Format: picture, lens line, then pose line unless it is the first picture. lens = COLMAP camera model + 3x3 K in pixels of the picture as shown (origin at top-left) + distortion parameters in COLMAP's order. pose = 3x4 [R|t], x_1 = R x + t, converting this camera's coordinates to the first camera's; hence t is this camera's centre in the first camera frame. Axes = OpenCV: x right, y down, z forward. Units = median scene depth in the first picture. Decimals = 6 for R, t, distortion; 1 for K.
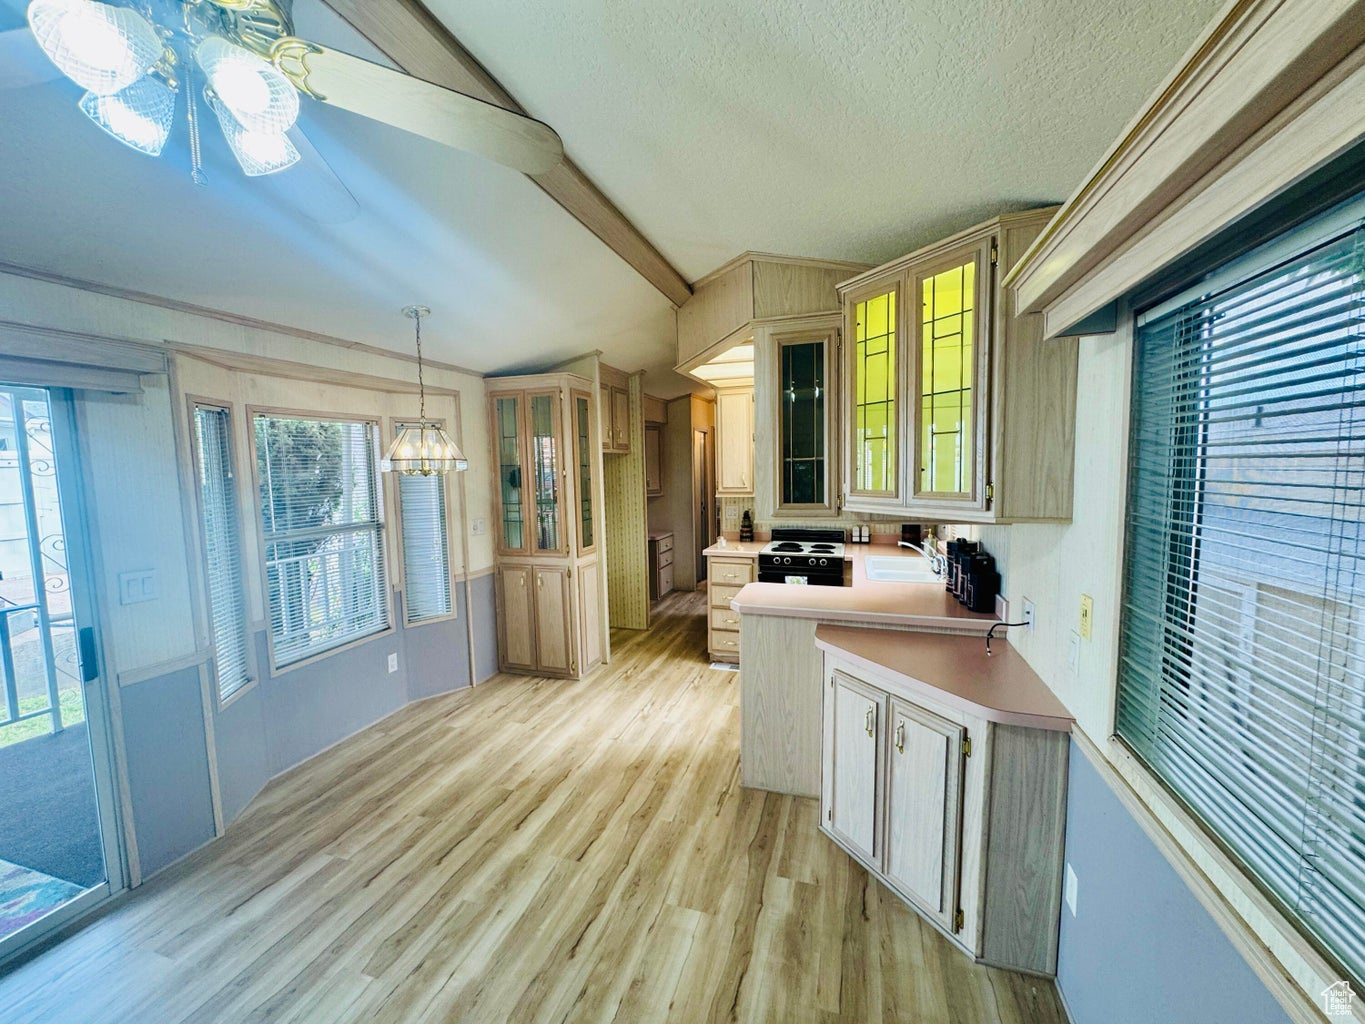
lens RADIAL K [[546.6, 0, 683.2], [0, 546.6, 511.0], [0, 0, 1]] dist [-0.003024, 0.000272]
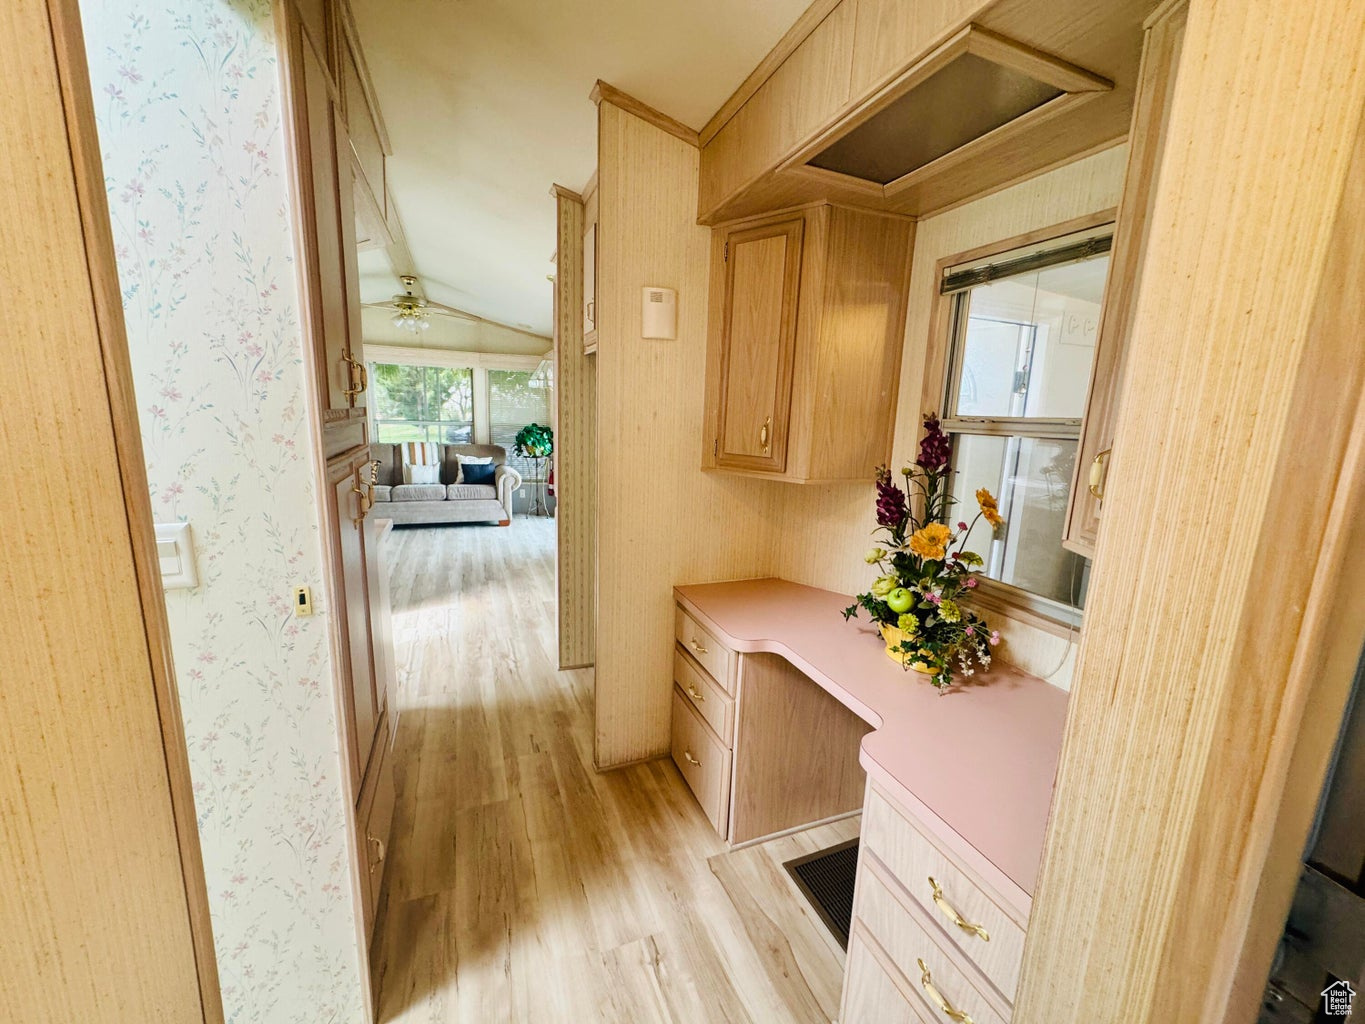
lens RADIAL K [[546.6, 0, 683.2], [0, 546.6, 511.0], [0, 0, 1]] dist [-0.003024, 0.000272]
pose [[-0.771466, 0.109433, -0.626789, 0.241607], [-0.074181, 0.962911, 0.259422, -0.166630], [0.631931, 0.246631, -0.734736, 2.439471]]
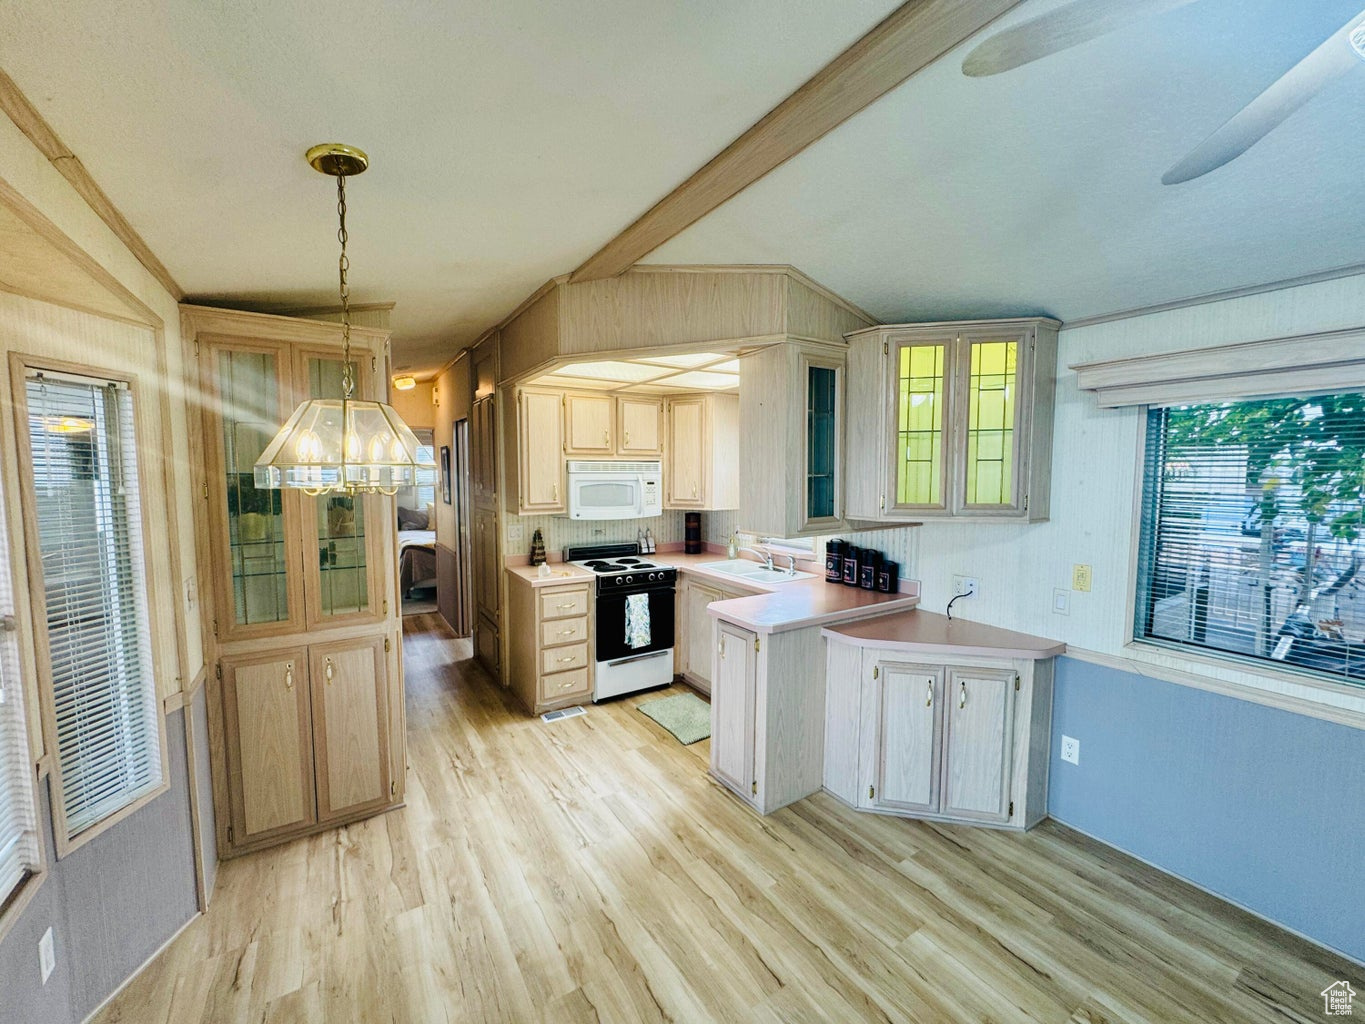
lens RADIAL K [[546.6, 0, 683.2], [0, 546.6, 511.0], [0, 0, 1]] dist [-0.003024, 0.000272]
pose [[0.635250, -0.036905, 0.771424, -0.671396], [0.050026, 0.998726, 0.006584, -0.040525], [-0.770684, 0.034409, 0.636287, 0.458696]]
